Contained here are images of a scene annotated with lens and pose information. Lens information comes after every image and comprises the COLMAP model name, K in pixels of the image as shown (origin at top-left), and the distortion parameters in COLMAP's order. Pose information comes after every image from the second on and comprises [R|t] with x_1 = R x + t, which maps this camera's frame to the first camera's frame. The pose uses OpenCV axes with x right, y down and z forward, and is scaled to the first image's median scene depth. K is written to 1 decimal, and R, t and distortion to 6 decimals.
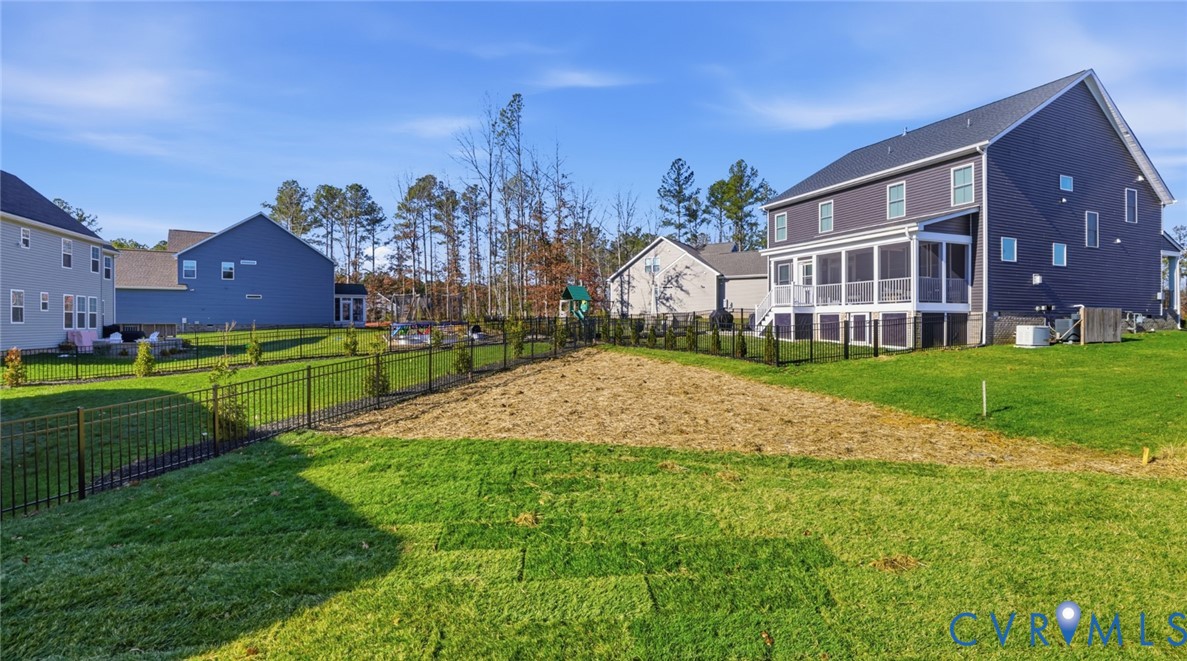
lens RADIAL K [[557.6, 0, 593.1], [0, 557.6, 322.4], [0, 0, 1]] dist [-0.028343, 0.001420]
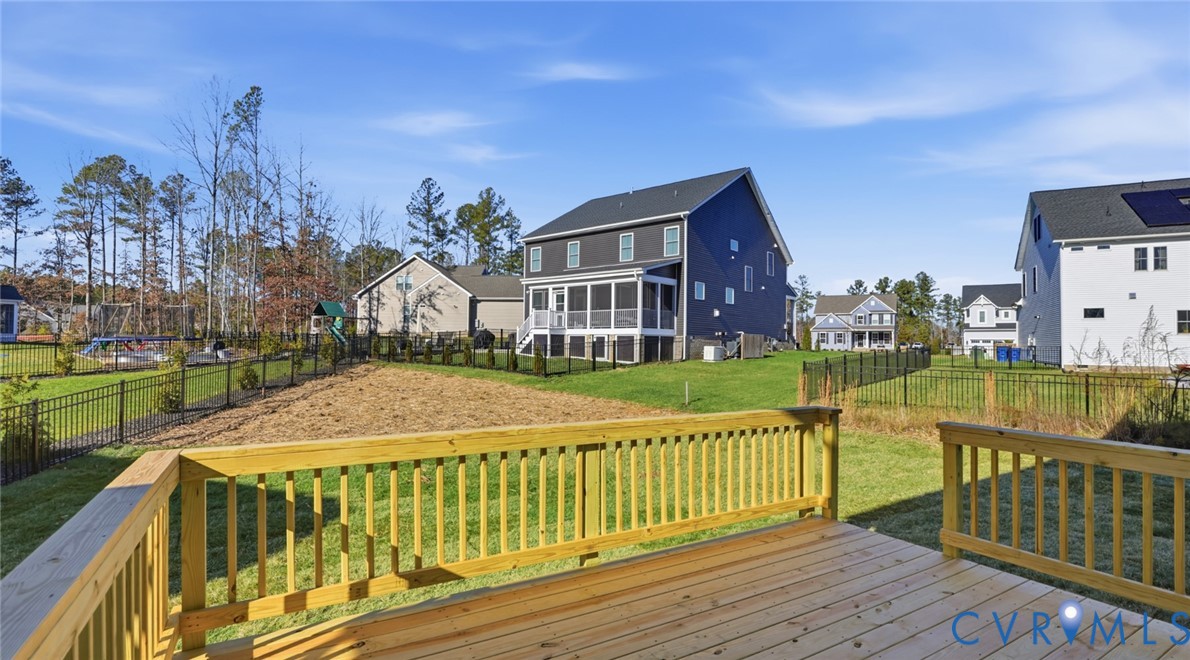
lens RADIAL K [[565.9, 0, 596.2], [0, 565.9, 325.9], [0, 0, 1]] dist [-0.025512, 0.000288]
pose [[0.891128, 0.023838, 0.453125, -0.092180], [-0.011515, 0.999485, -0.029936, 0.000666], [-0.453606, 0.021460, 0.890944, -0.116712]]
